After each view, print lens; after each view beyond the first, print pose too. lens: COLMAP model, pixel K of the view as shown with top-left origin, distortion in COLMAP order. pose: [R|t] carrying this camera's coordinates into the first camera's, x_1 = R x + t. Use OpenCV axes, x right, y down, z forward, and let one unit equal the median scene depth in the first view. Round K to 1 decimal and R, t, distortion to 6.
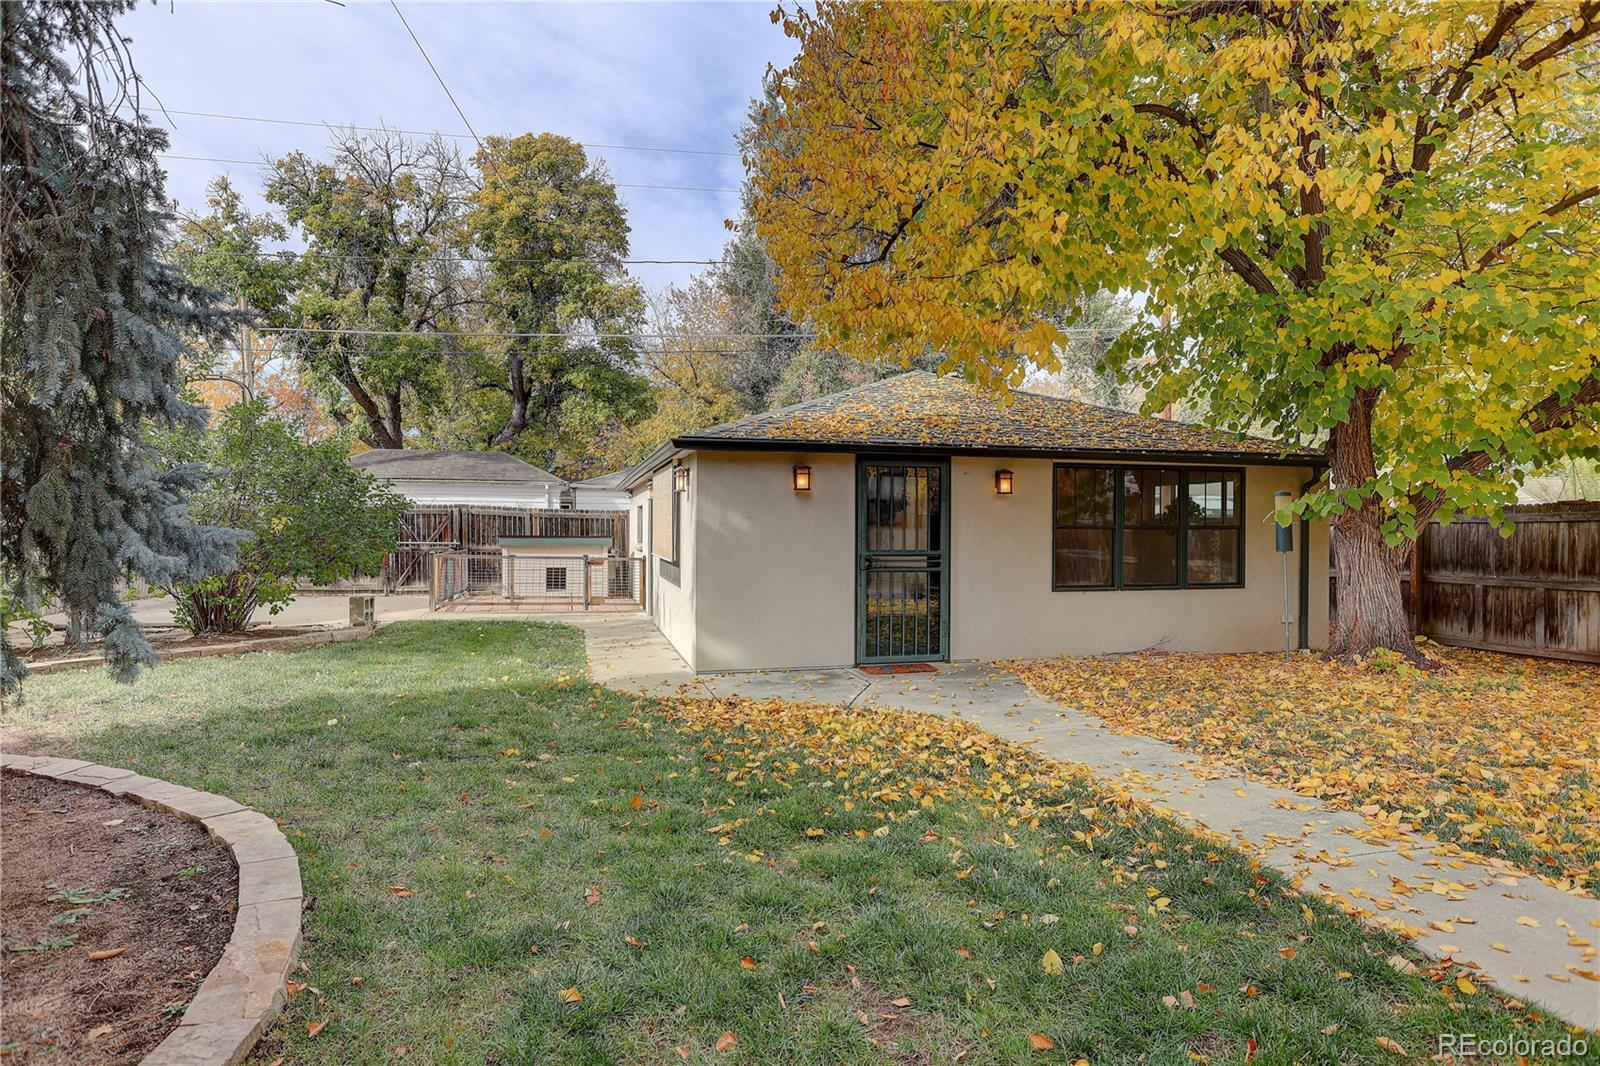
lens RADIAL K [[913.7, 0, 796.7], [0, 913.7, 538.4], [0, 0, 1]] dist [-0.071324, 0.051872]
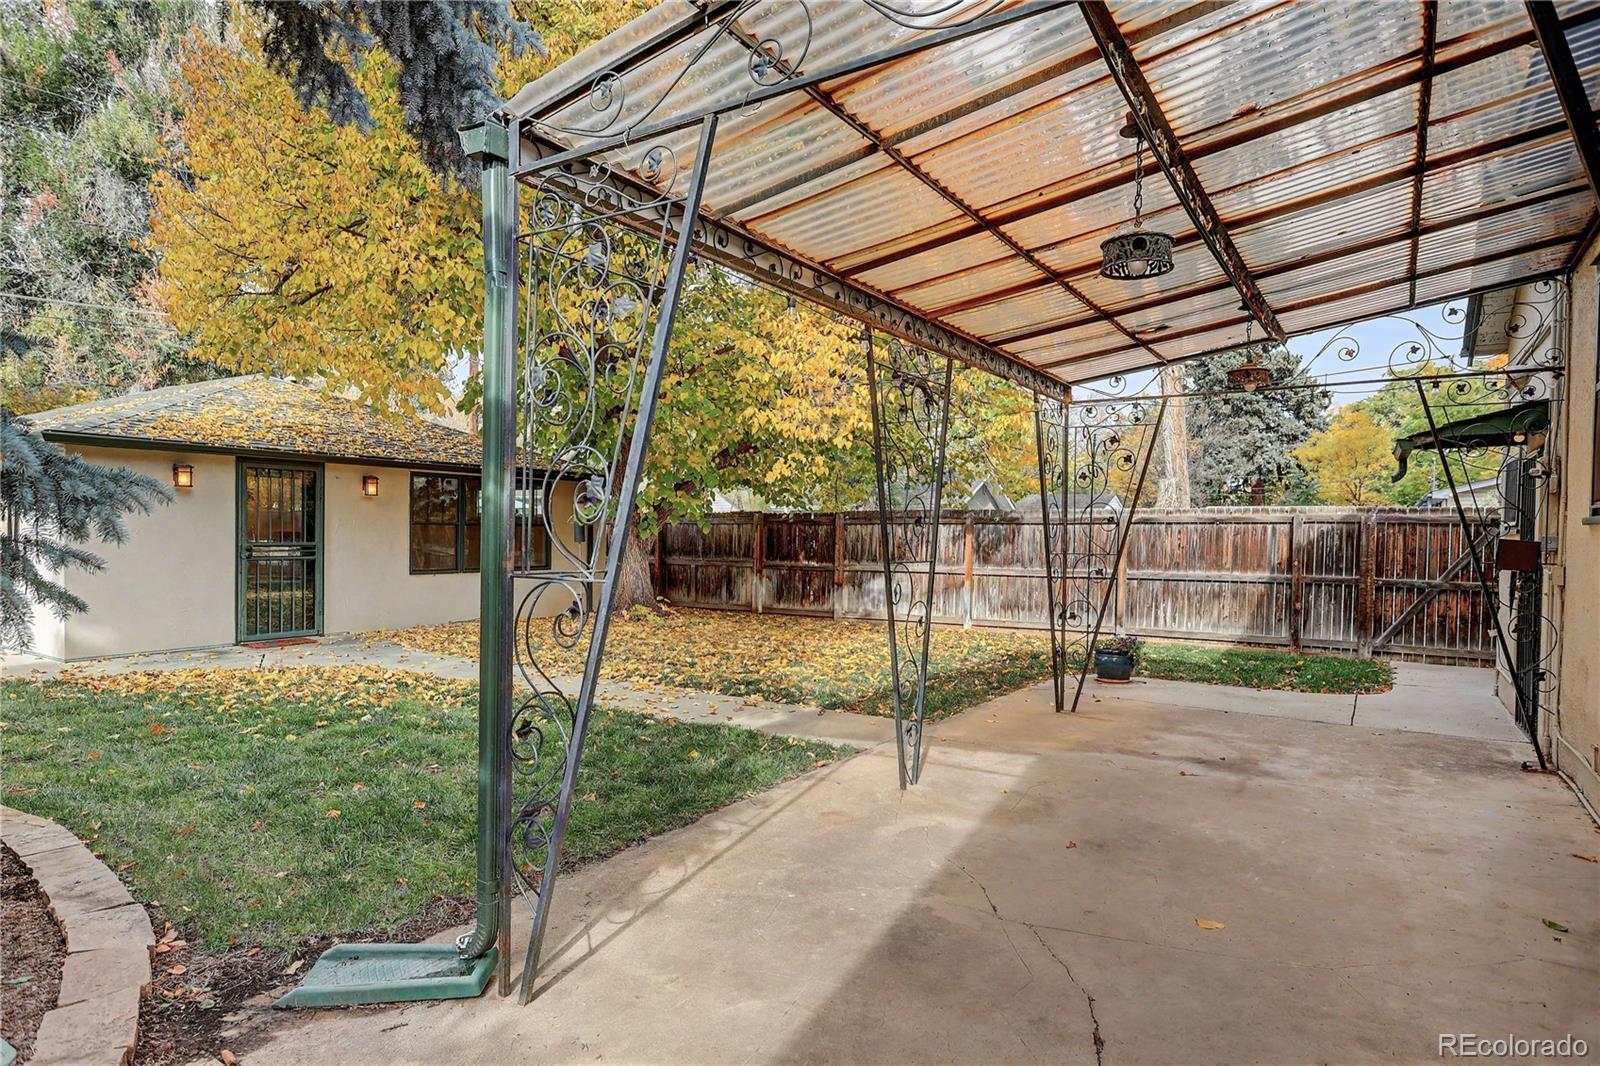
lens RADIAL K [[913.7, 0, 796.7], [0, 913.7, 538.4], [0, 0, 1]] dist [-0.071324, 0.051872]
pose [[0.728622, 0.001503, 0.684915, -0.197668], [-0.004278, 0.999988, 0.002357, 0.003396], [-0.684903, -0.004647, 0.728619, -0.293081]]
